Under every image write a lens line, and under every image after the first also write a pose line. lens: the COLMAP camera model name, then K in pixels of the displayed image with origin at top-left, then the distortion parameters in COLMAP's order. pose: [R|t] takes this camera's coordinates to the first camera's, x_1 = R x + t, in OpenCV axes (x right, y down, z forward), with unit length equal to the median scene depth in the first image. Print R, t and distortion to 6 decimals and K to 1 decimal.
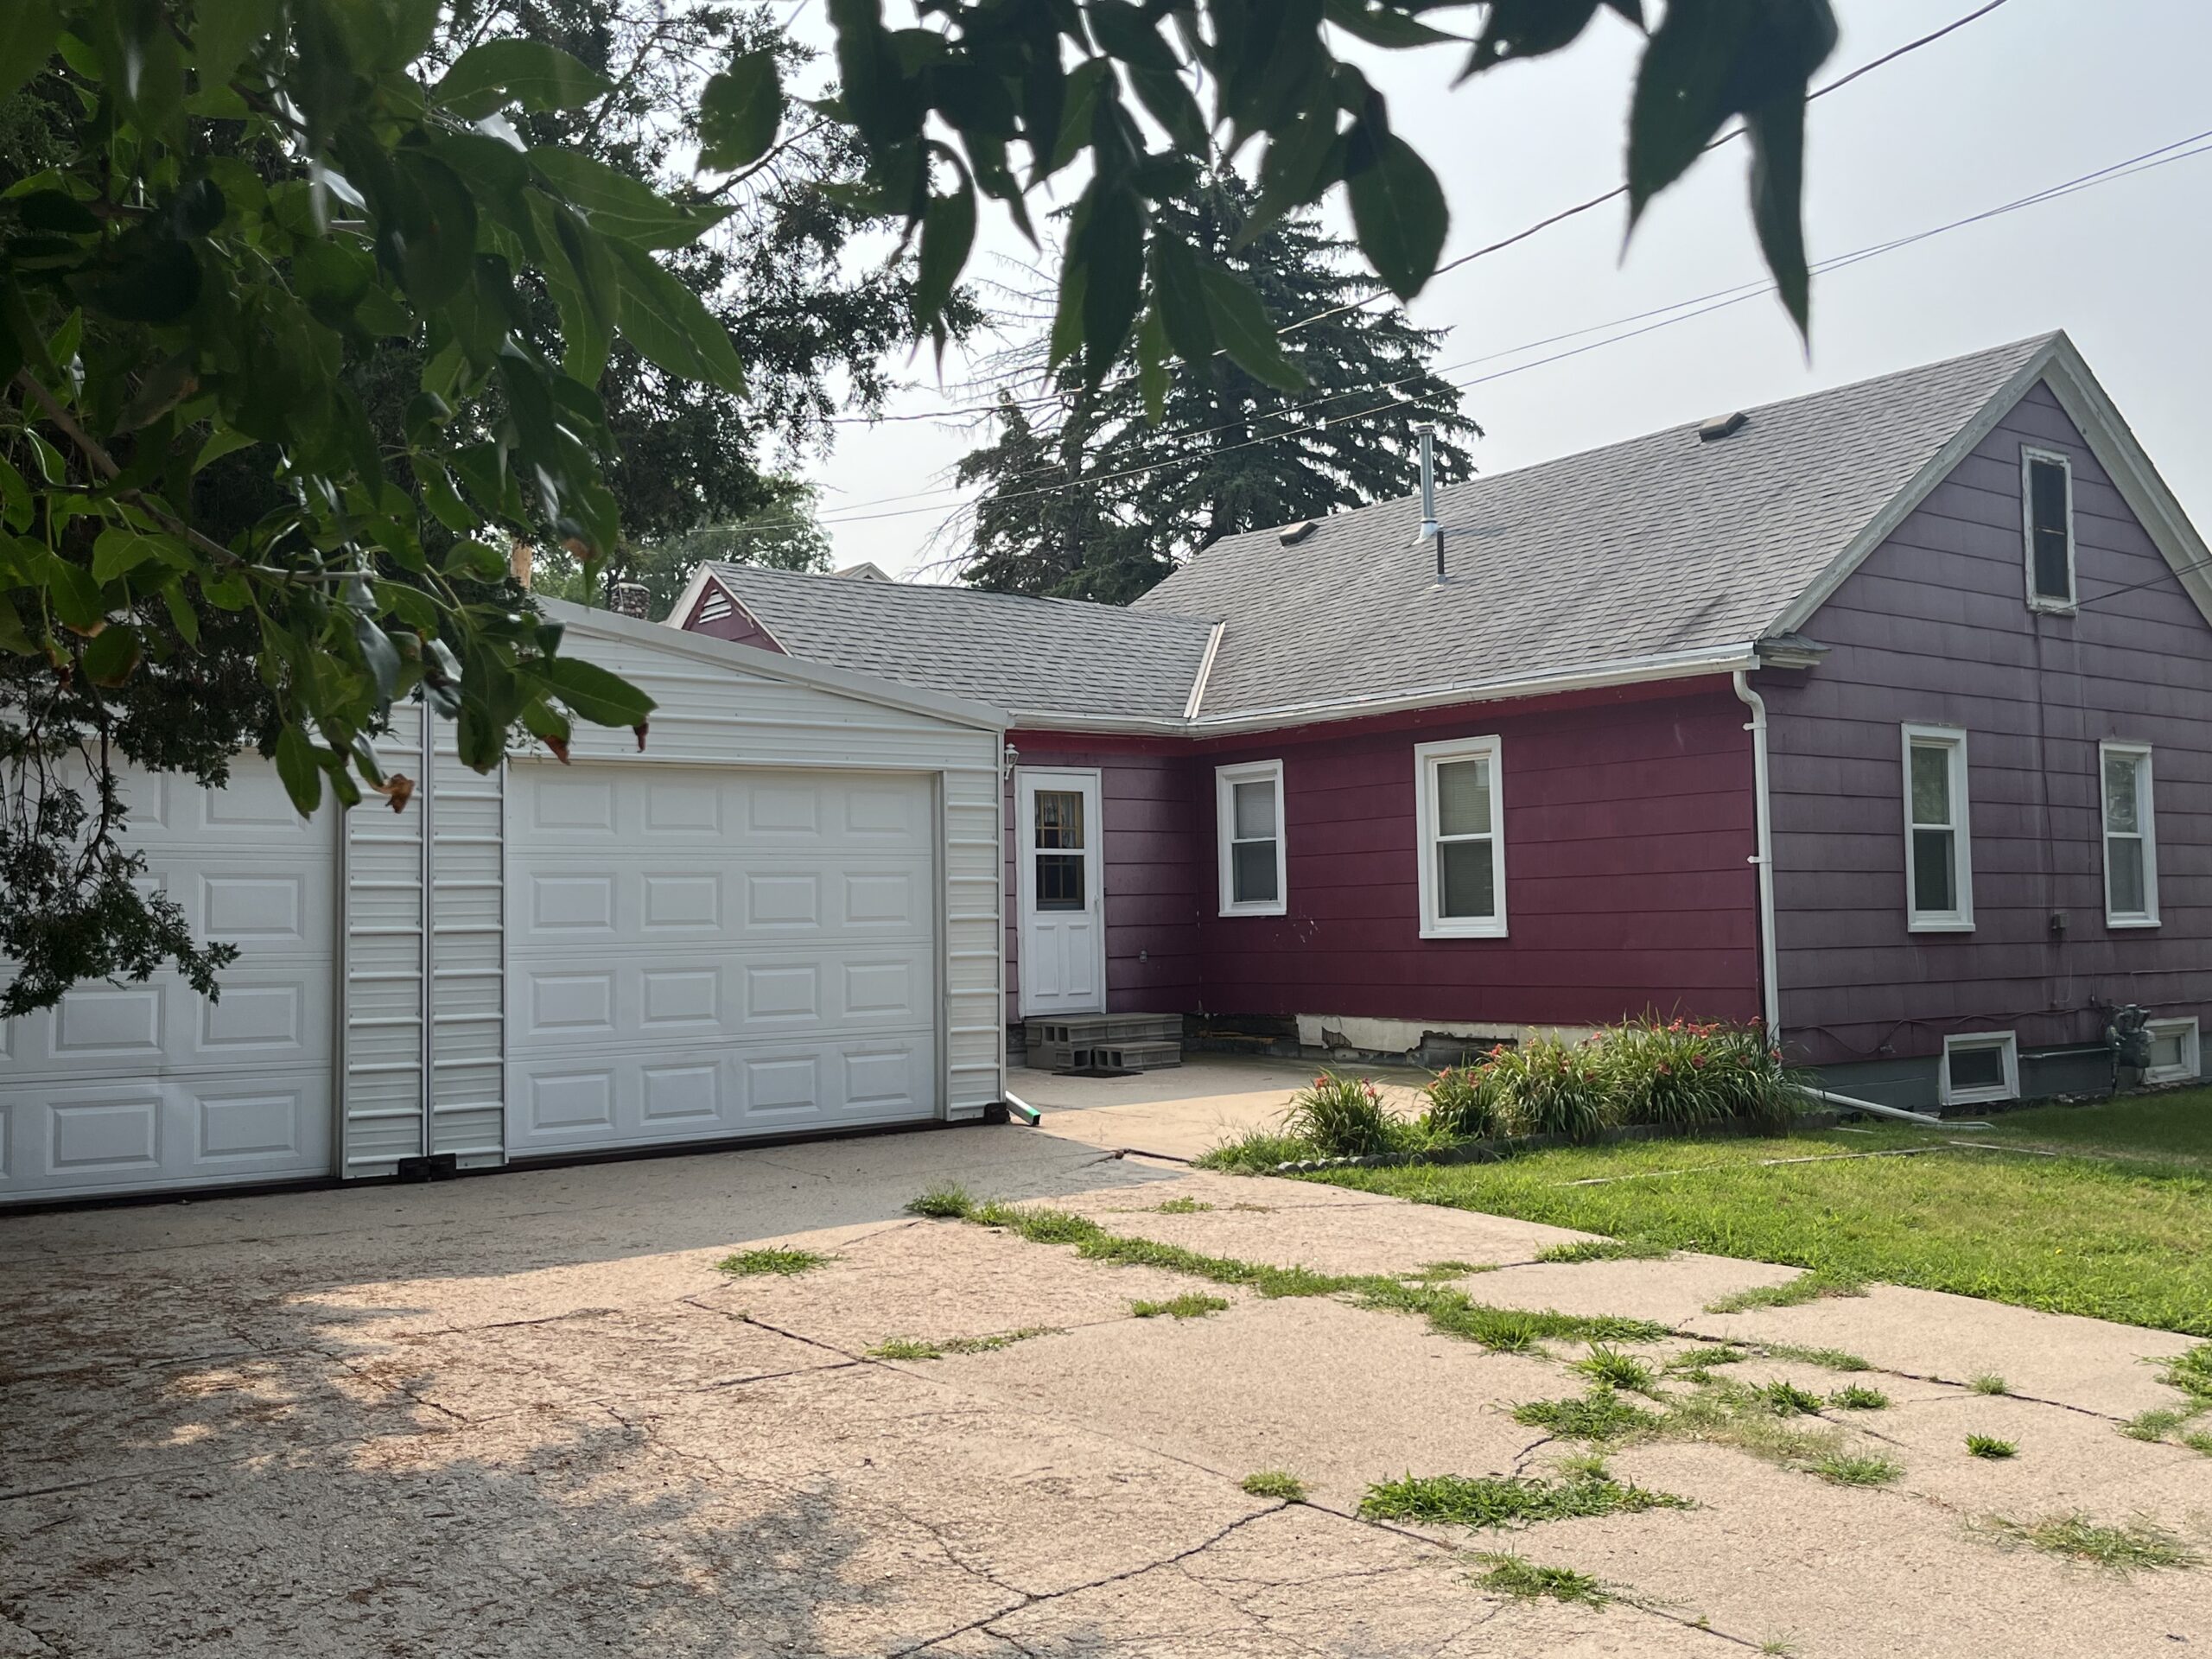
lens RADIAL K [[2071.6, 0, 1115.5], [0, 2071.6, 825.0], [0, 0, 1]] dist [0.093584, -0.167527]
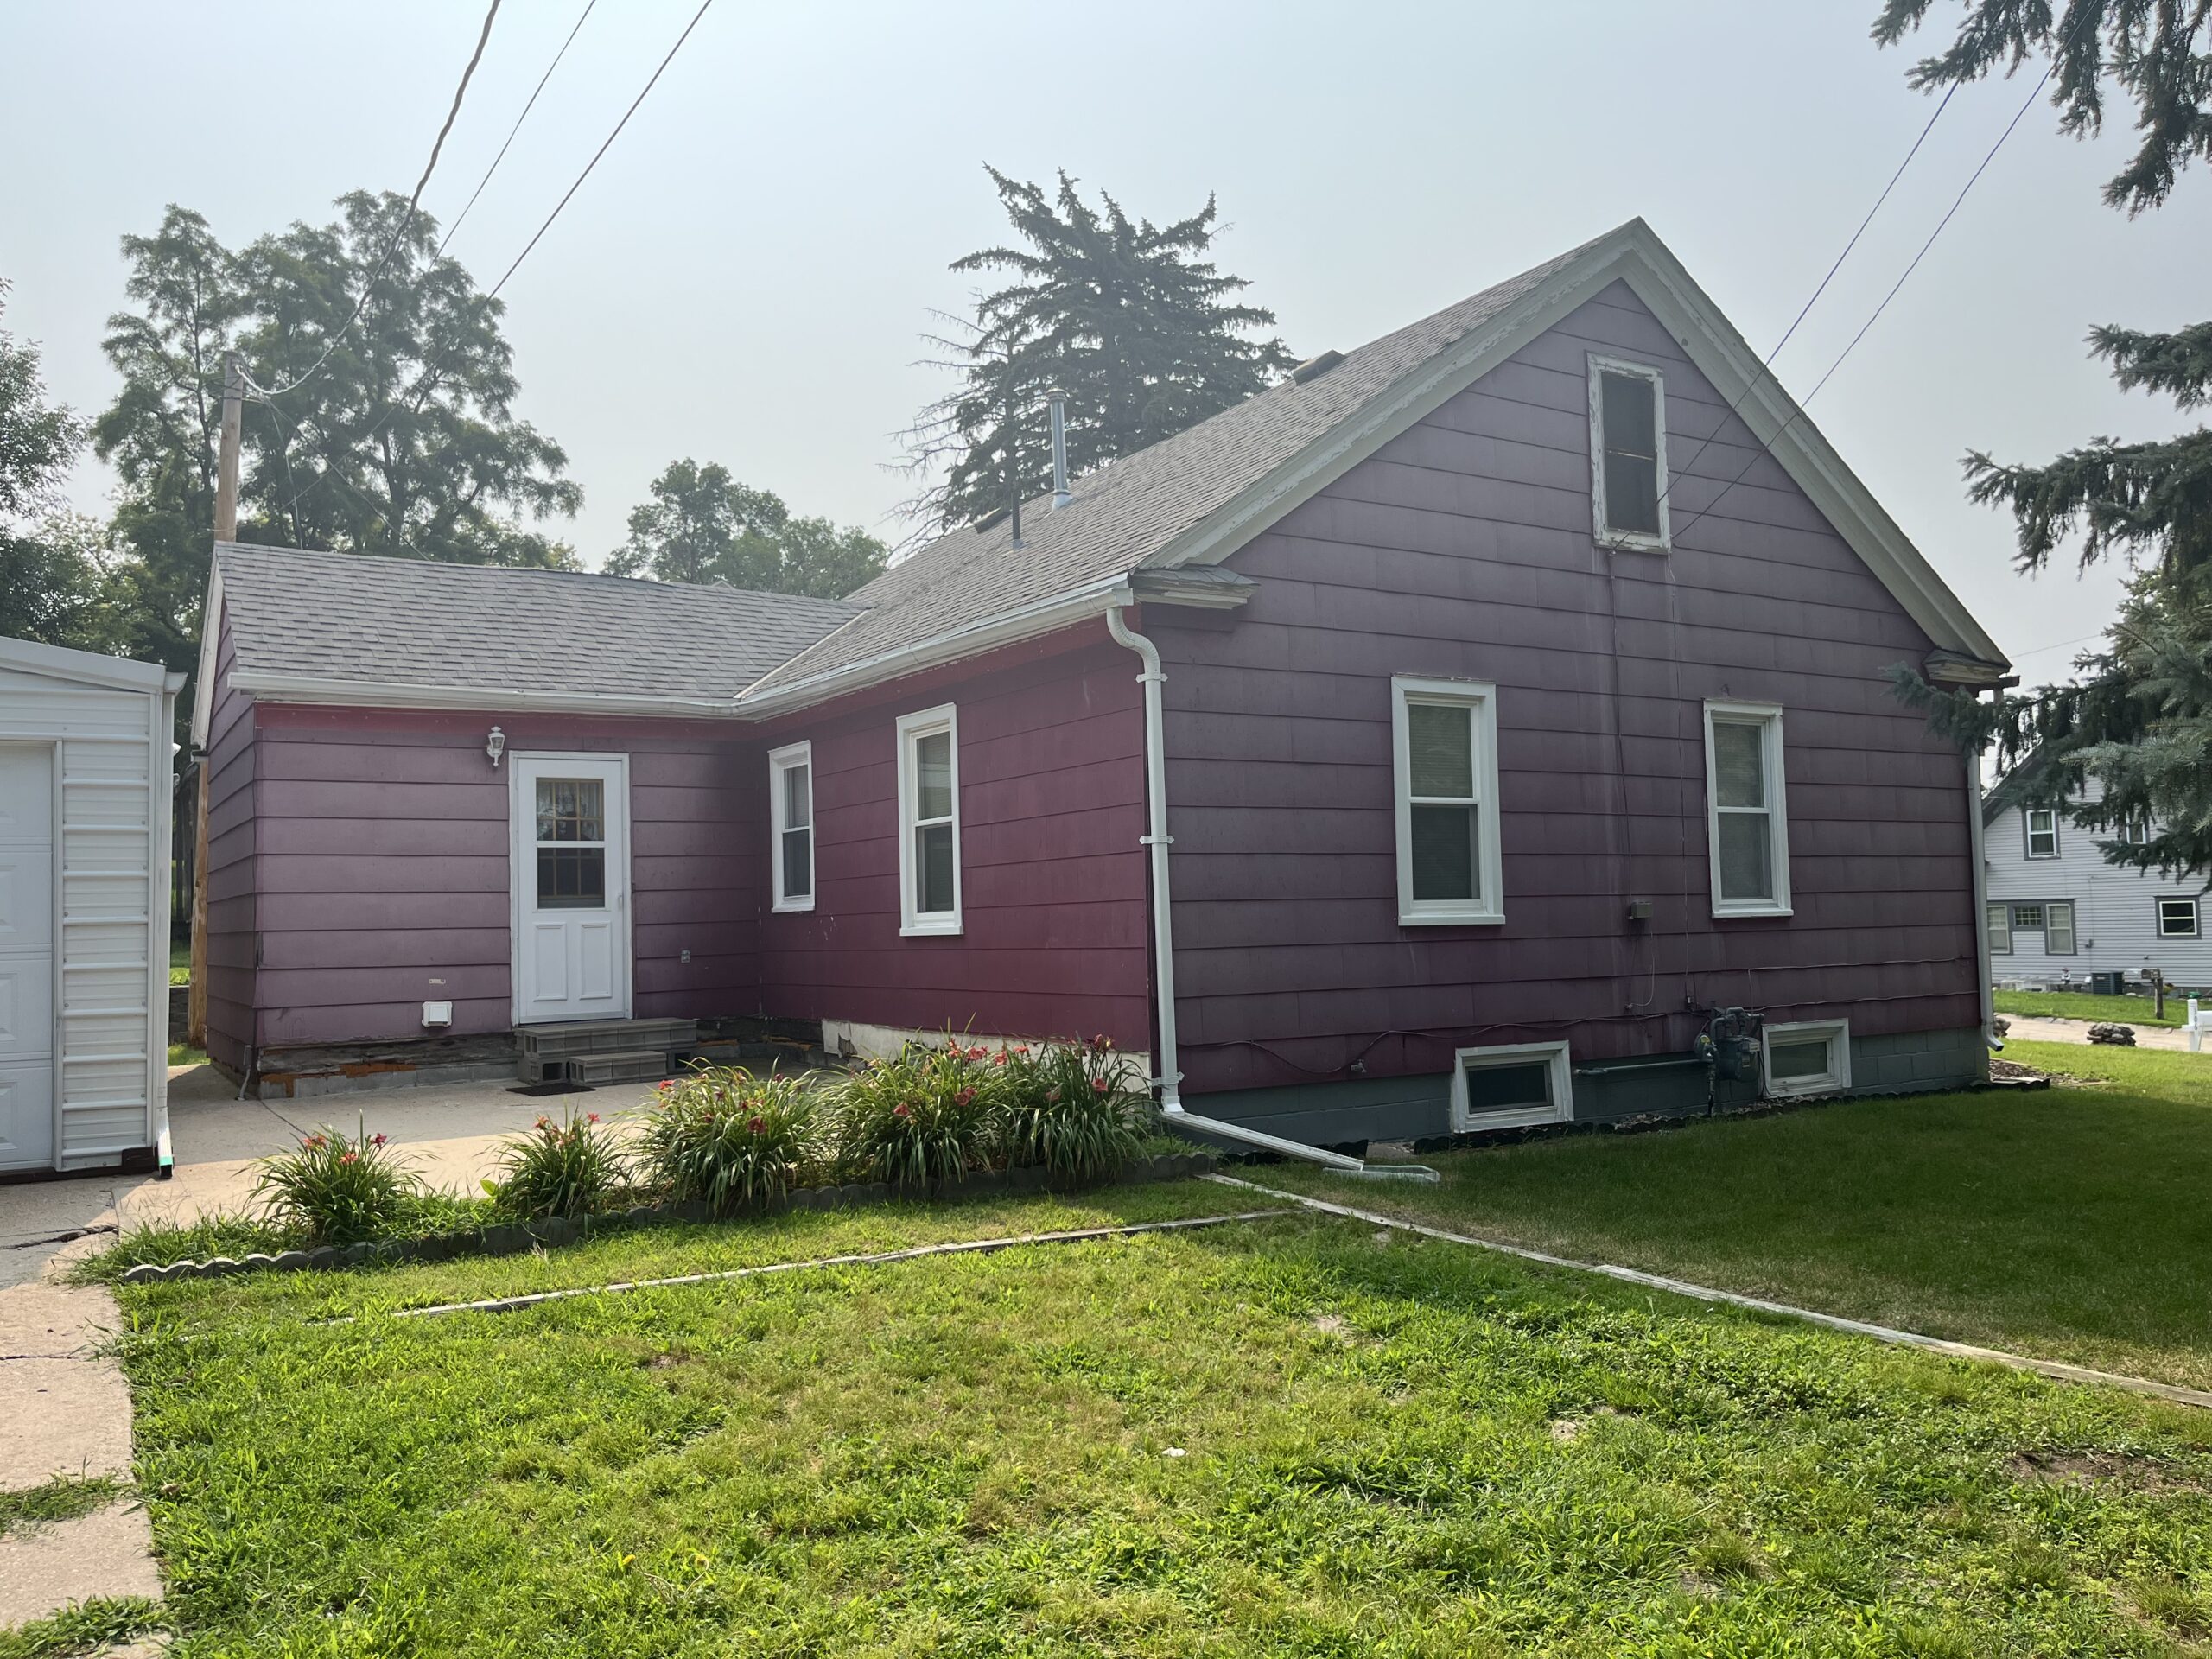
lens RADIAL K [[1680.9, 0, 1106.0], [0, 1680.9, 829.5], [0, 0, 1]] dist [0.065251, -0.083406]
pose [[0.994272, -0.012751, -0.106112, 0.398186], [0.012574, 0.999918, -0.002331, 0.015284], [0.106133, 0.000983, 0.994351, 0.379074]]
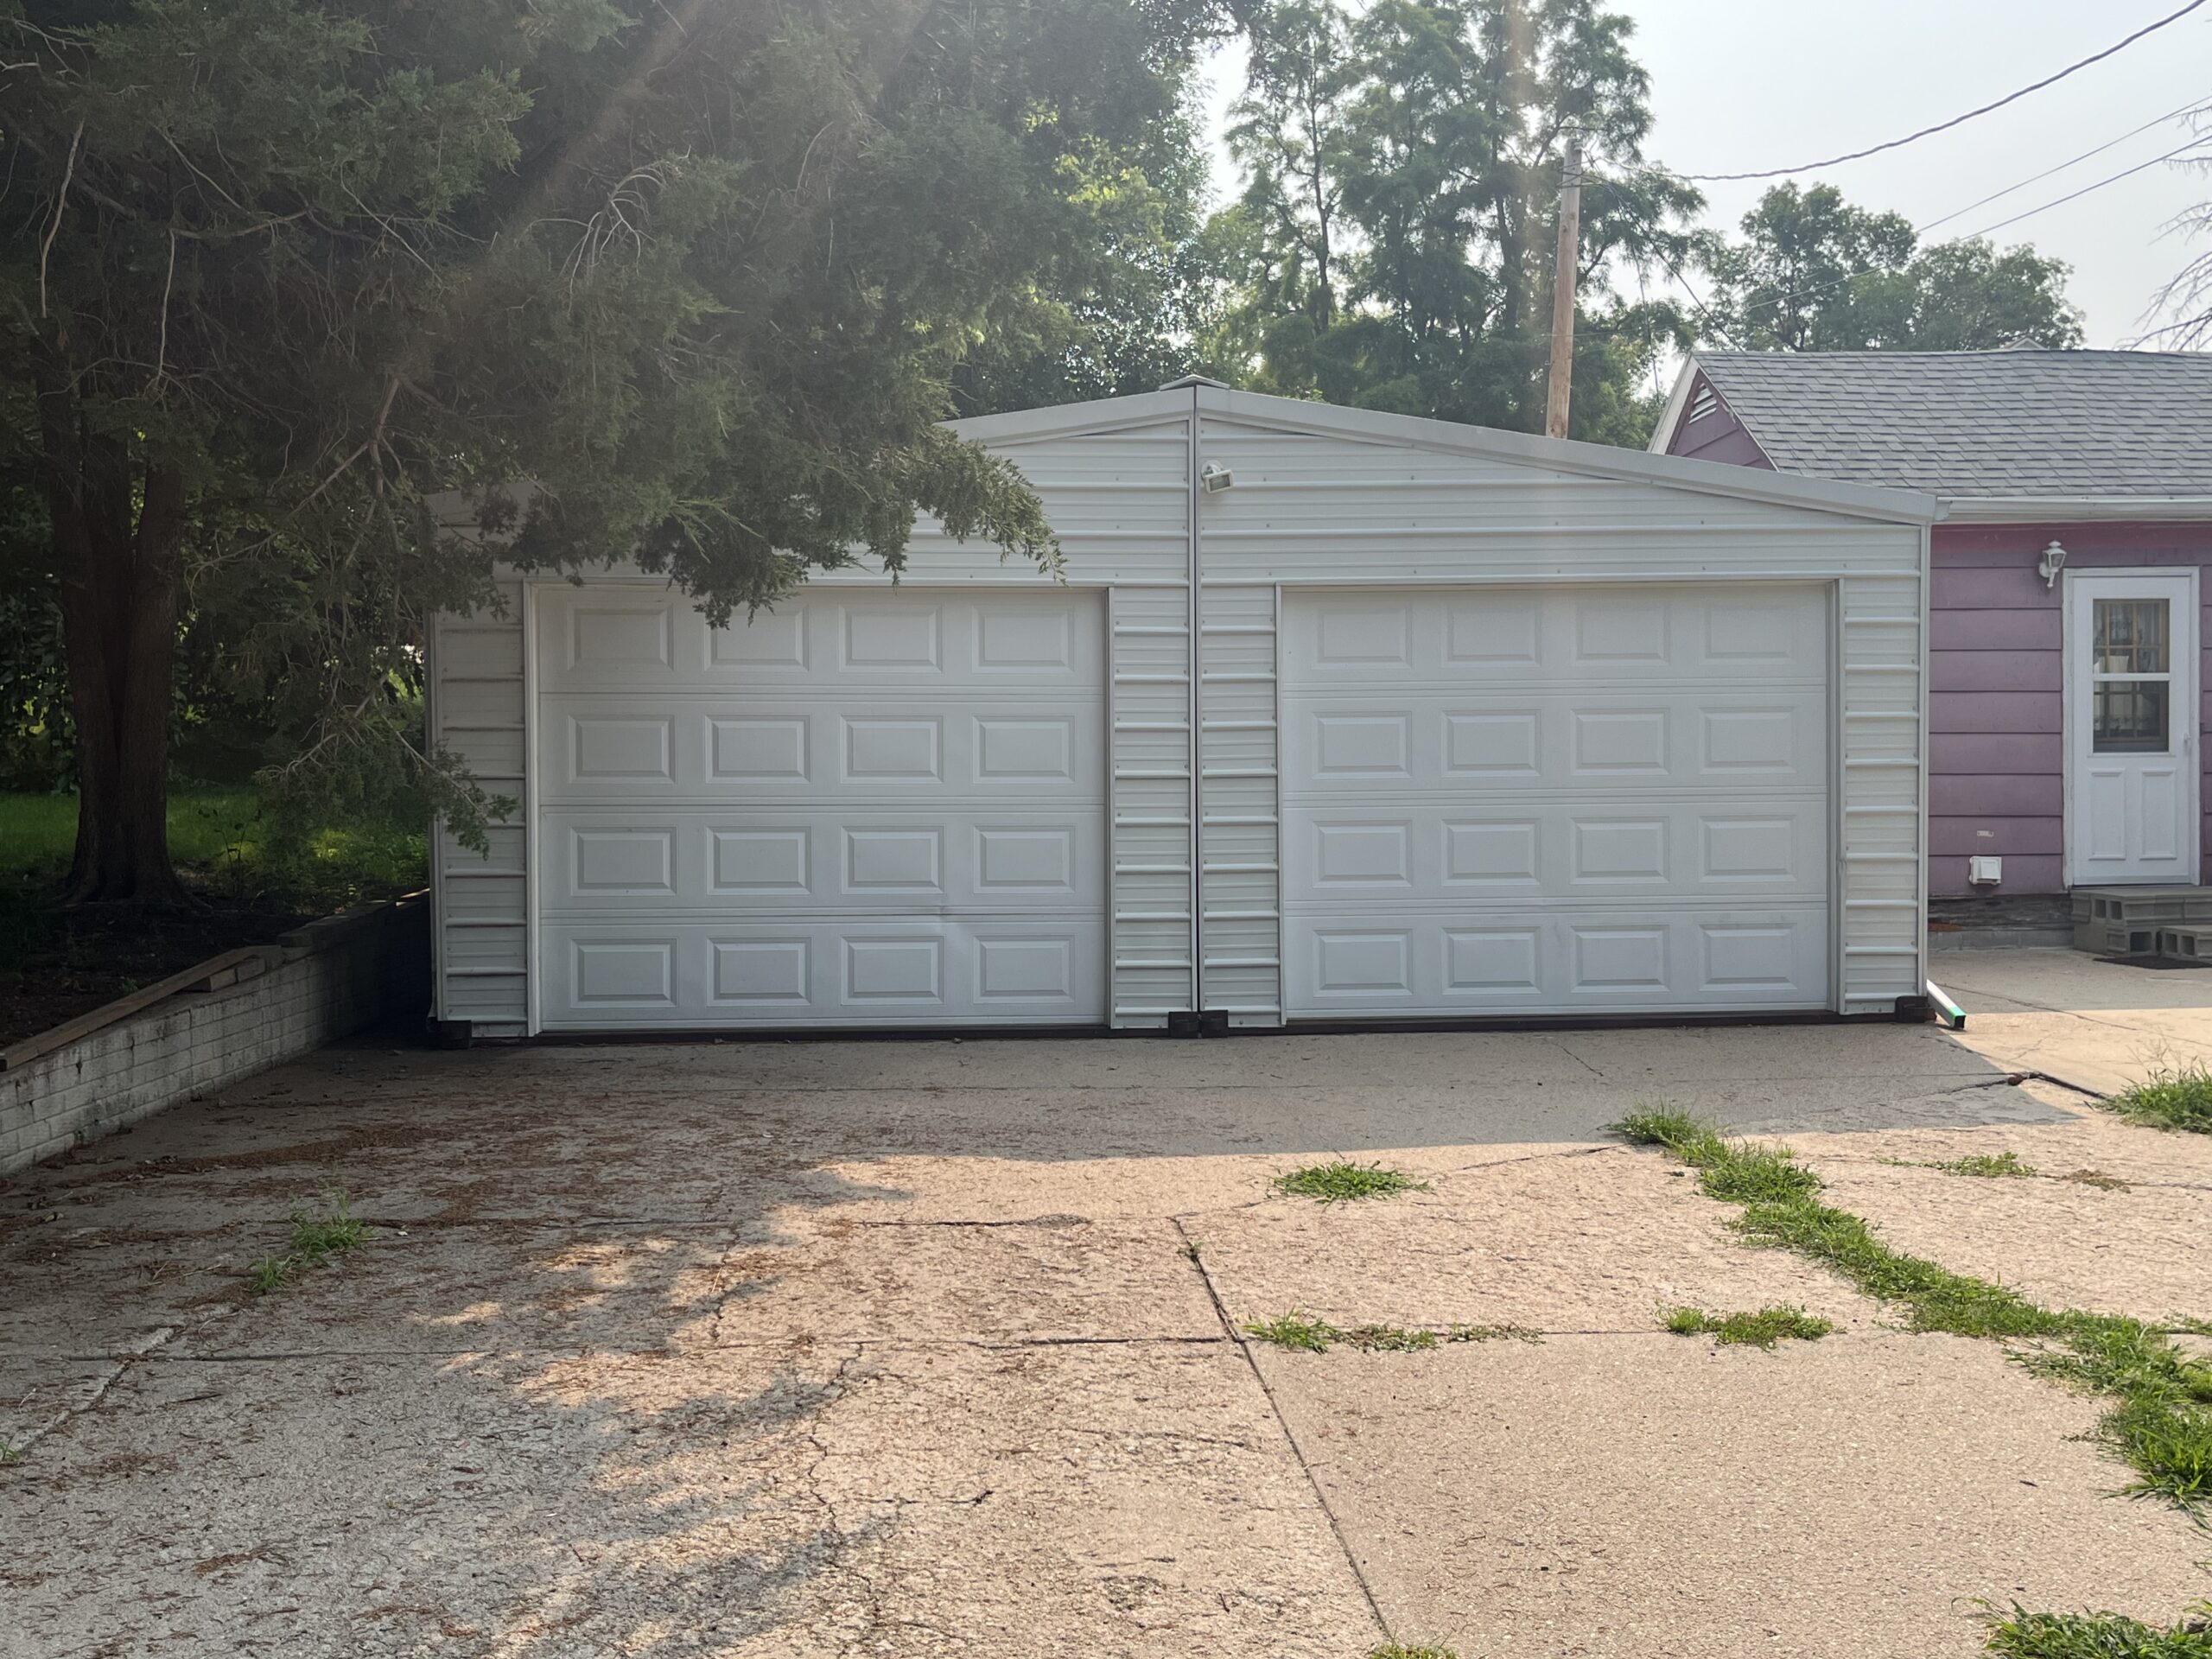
lens RADIAL K [[2071.6, 0, 1115.5], [0, 2071.6, 825.0], [0, 0, 1]] dist [0.093584, -0.167527]
pose [[0.826341, 0.023342, -0.562686, 0.141513], [0.021427, 0.997114, 0.072830, 0.003662], [0.562762, -0.072239, 0.823456, 0.175423]]
